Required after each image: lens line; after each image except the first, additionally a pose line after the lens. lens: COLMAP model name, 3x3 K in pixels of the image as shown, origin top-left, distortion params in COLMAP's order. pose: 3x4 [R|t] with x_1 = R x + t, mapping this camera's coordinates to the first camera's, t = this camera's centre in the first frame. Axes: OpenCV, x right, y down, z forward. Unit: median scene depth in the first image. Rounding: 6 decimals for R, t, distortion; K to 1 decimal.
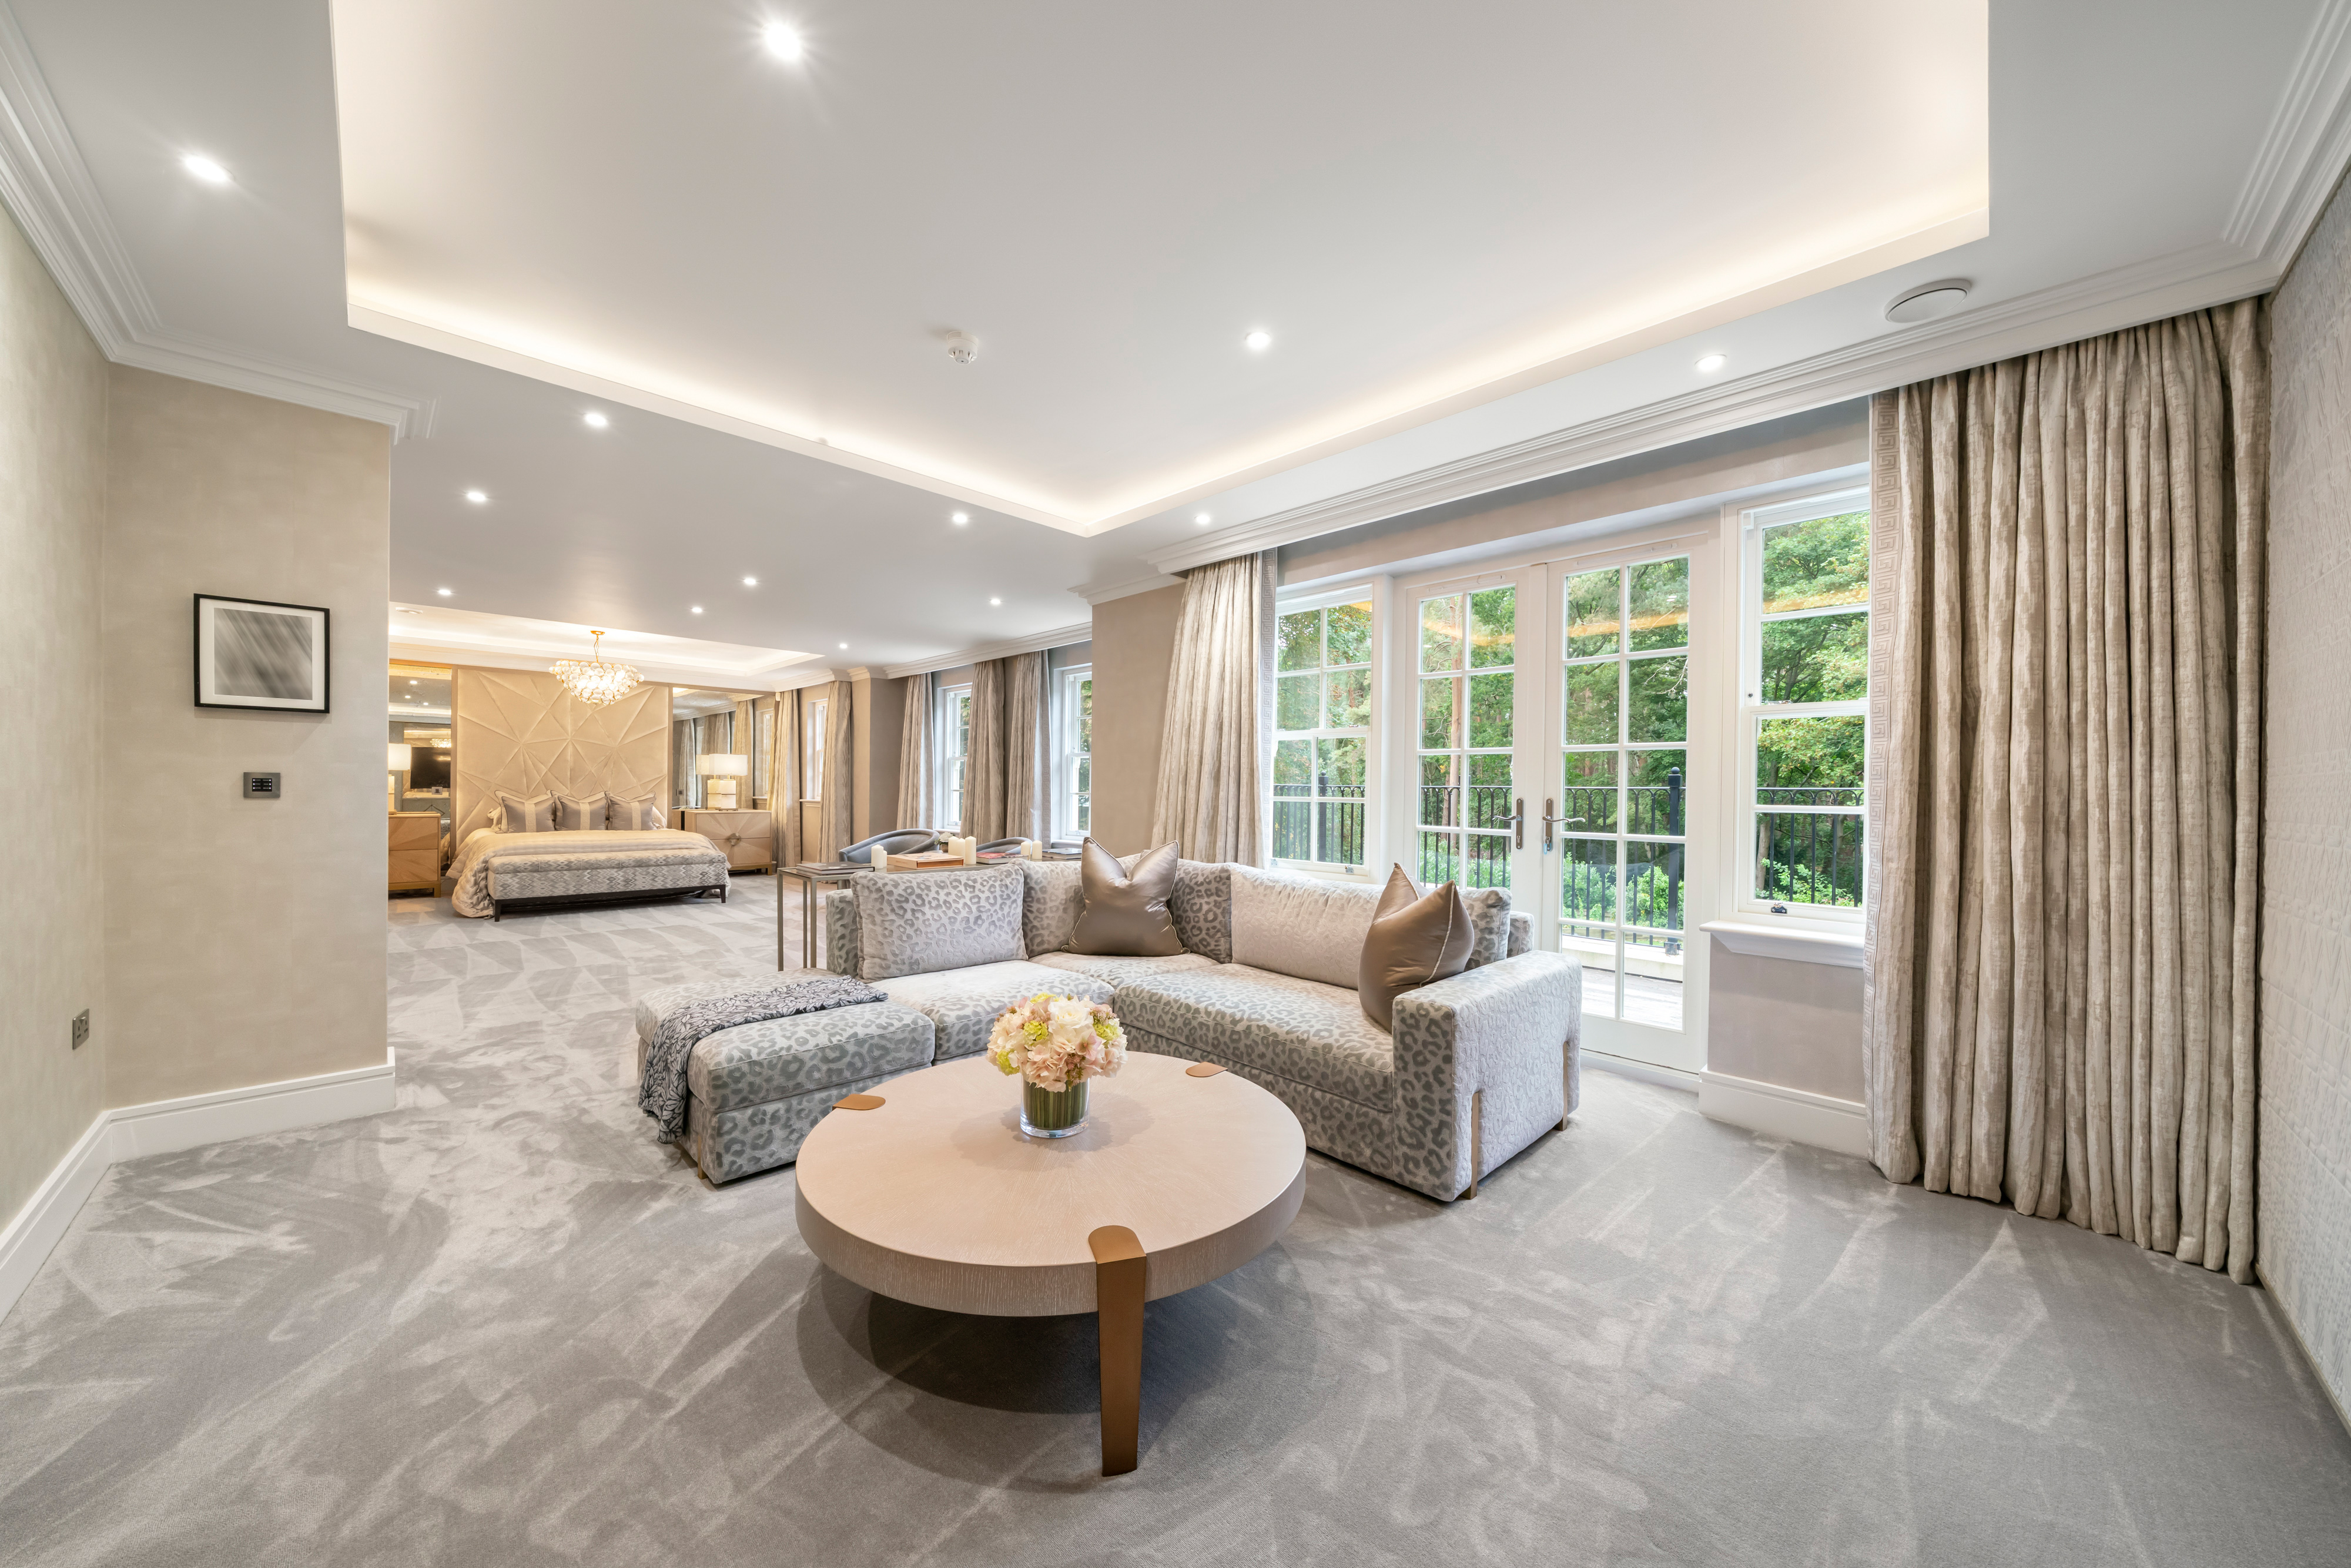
lens RADIAL K [[805.4, 0, 1176.5], [0, 805.4, 785.9], [0, 0, 1]] dist [0.000089, -0.000002]
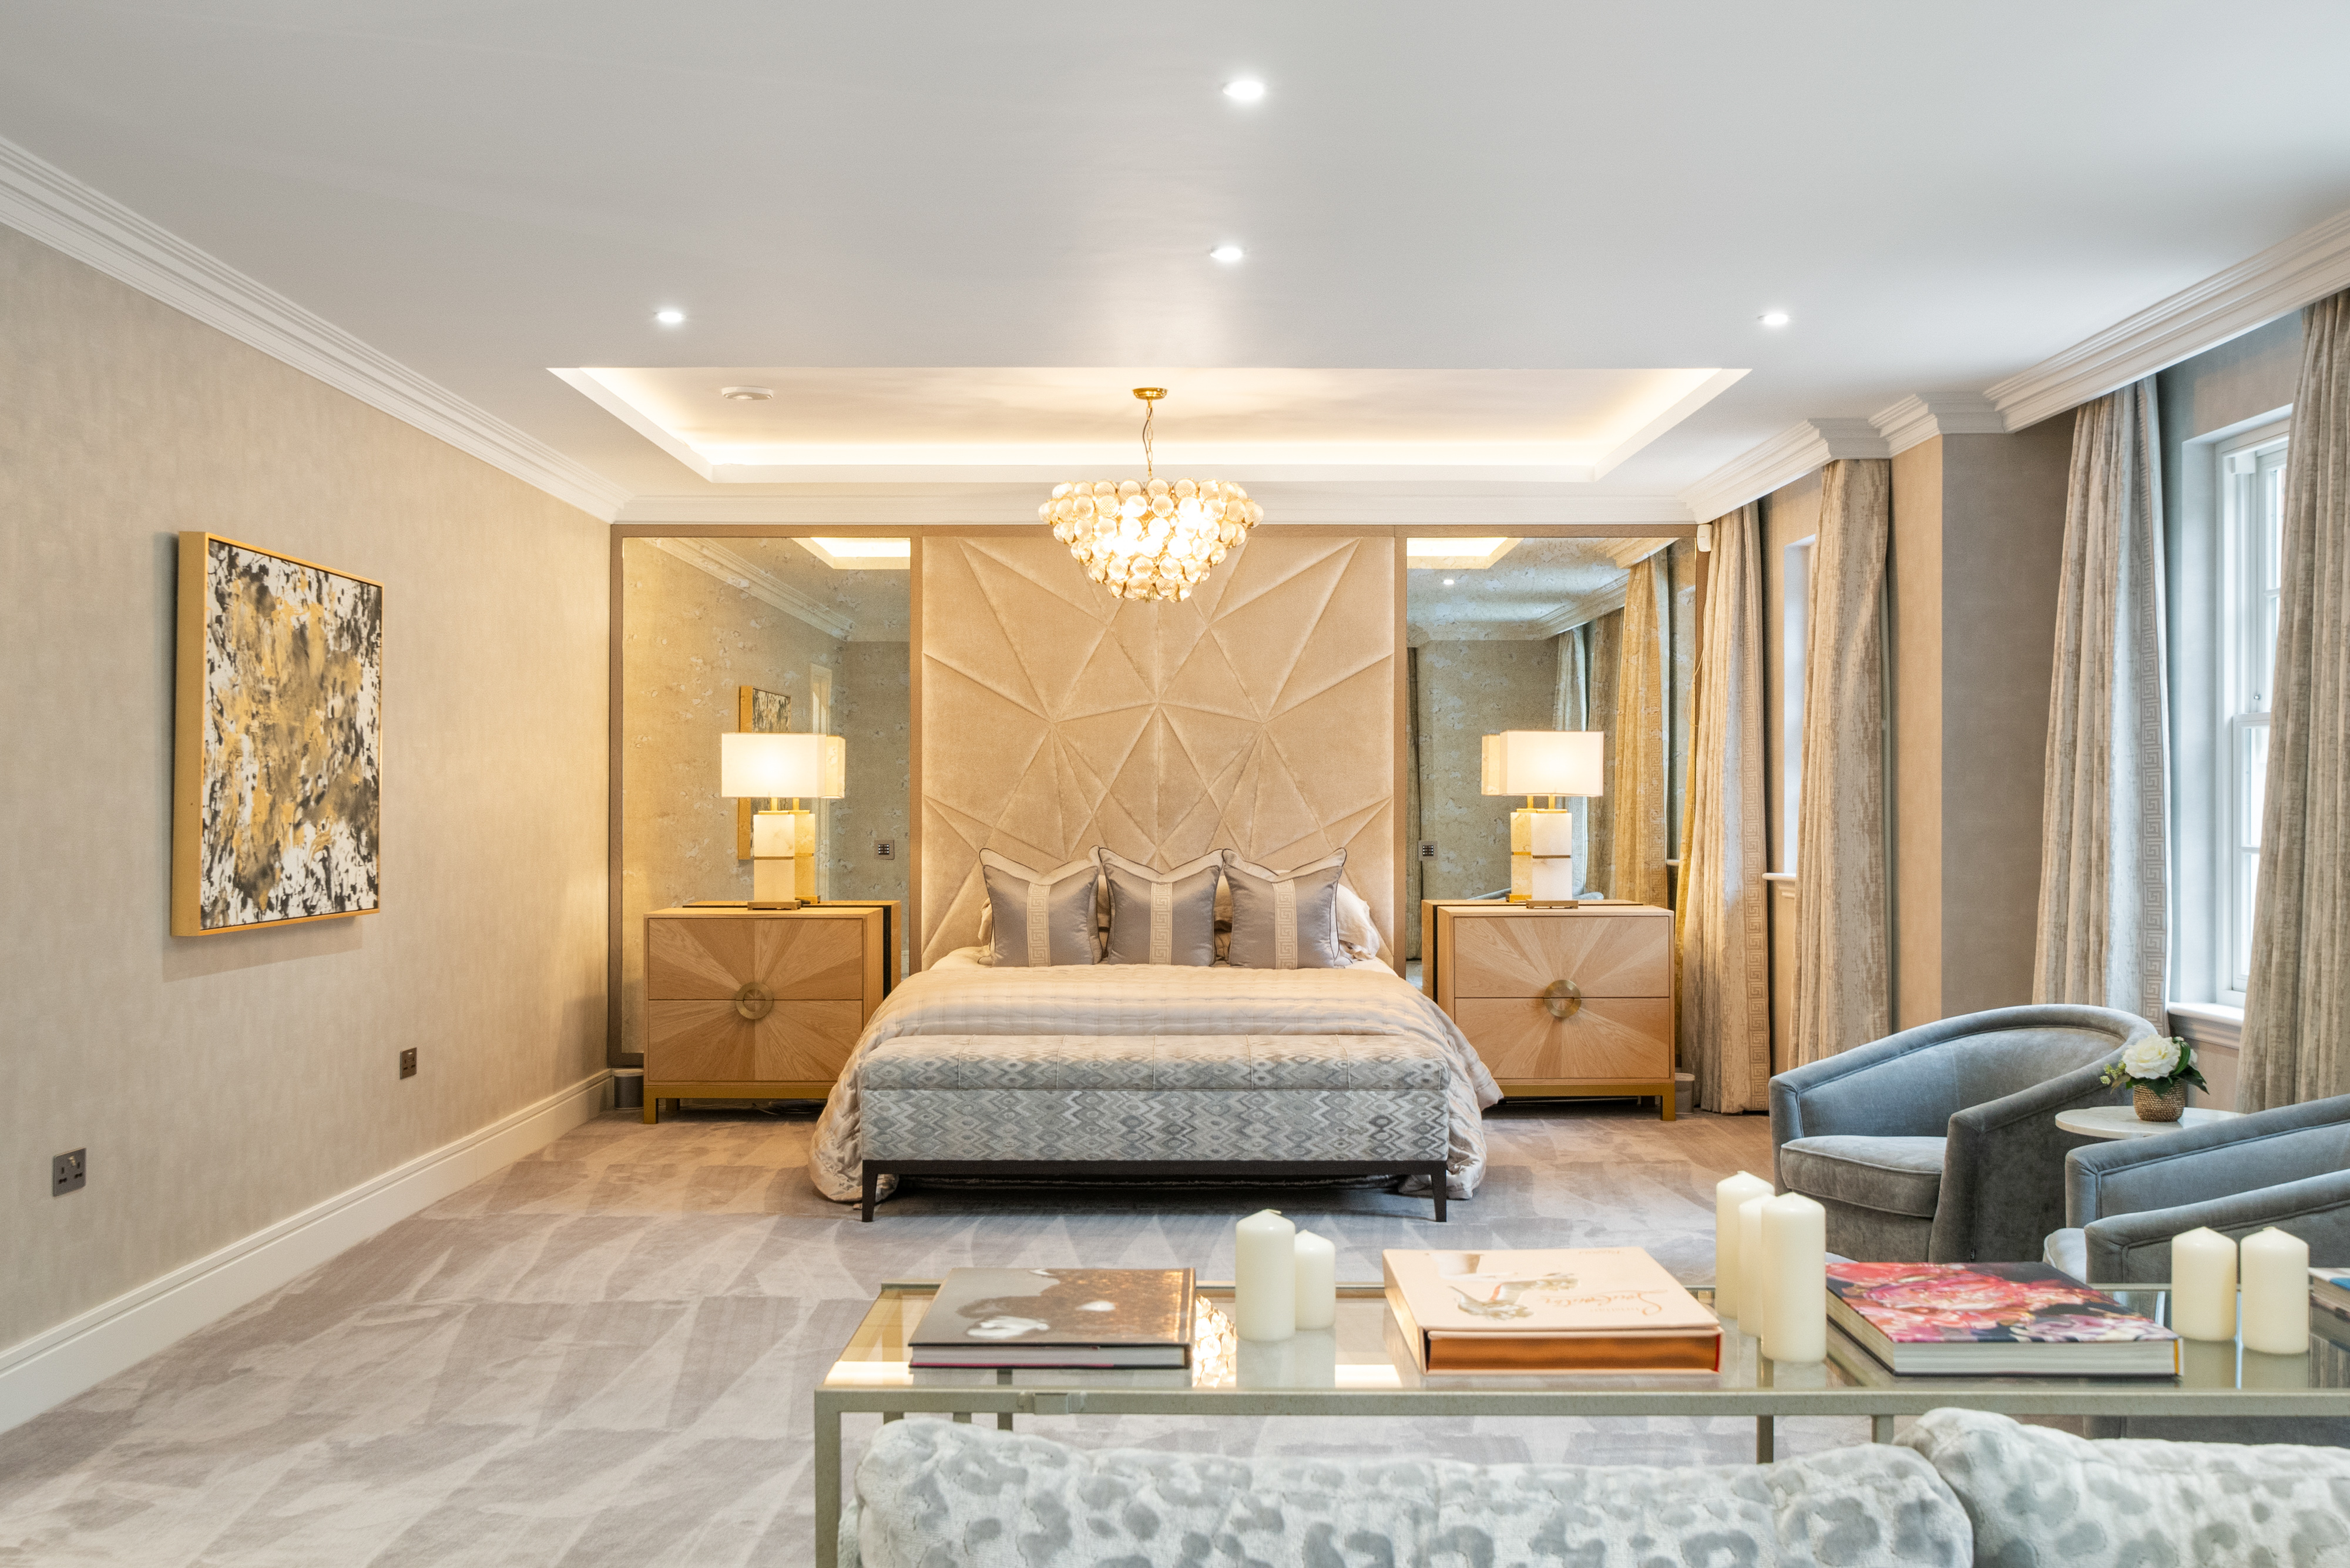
lens RADIAL K [[2380.9, 0, 1173.0], [0, 2380.9, 798.5], [0, 0, 1]] dist [0.026613, 0.000000]
pose [[0.709017, -0.013059, -0.705071, 0.004761], [0.011456, 0.999910, -0.007000, -0.008663], [0.705098, -0.003114, 0.709103, 0.255992]]
